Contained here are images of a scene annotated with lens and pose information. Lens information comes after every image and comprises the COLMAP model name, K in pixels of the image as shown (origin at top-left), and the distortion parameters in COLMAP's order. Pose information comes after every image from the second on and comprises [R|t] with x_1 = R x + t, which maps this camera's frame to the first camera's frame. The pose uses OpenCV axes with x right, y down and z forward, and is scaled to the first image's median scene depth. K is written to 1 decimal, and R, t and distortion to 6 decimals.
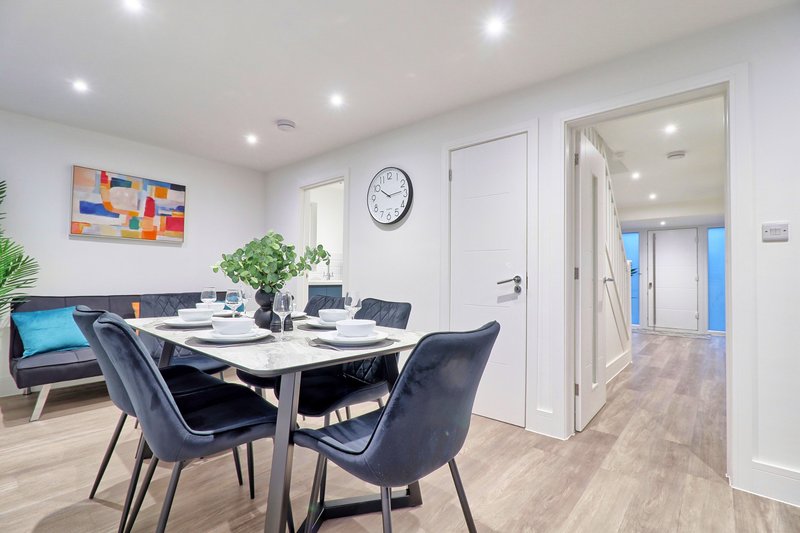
lens RADIAL K [[381.3, 0, 397.7], [0, 381.3, 259.6], [0, 0, 1]] dist [0.001831, 0.007332]
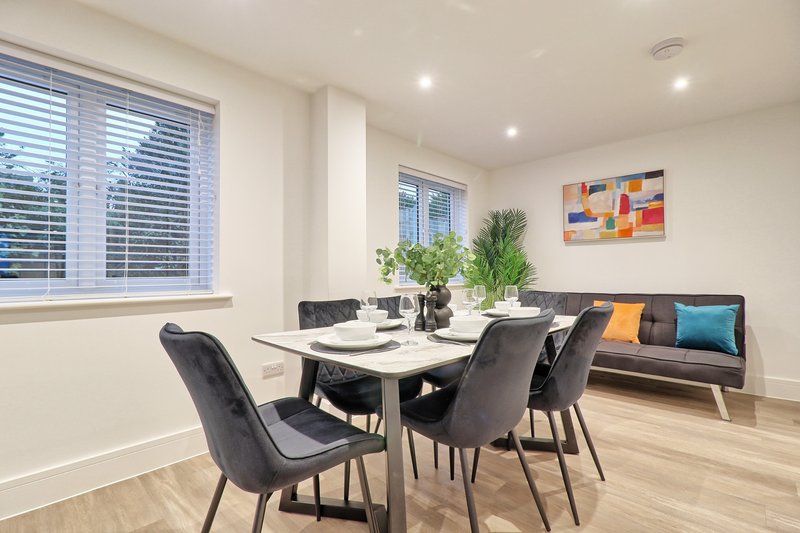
lens RADIAL K [[381.3, 0, 399.3], [0, 381.3, 268.6], [0, 0, 1]] dist [0.001831, 0.007332]
pose [[-0.062469, -0.029856, -0.997600, 0.361092], [0.053022, 0.998042, -0.033189, 0.029246], [0.996637, -0.054968, -0.060764, 0.486183]]
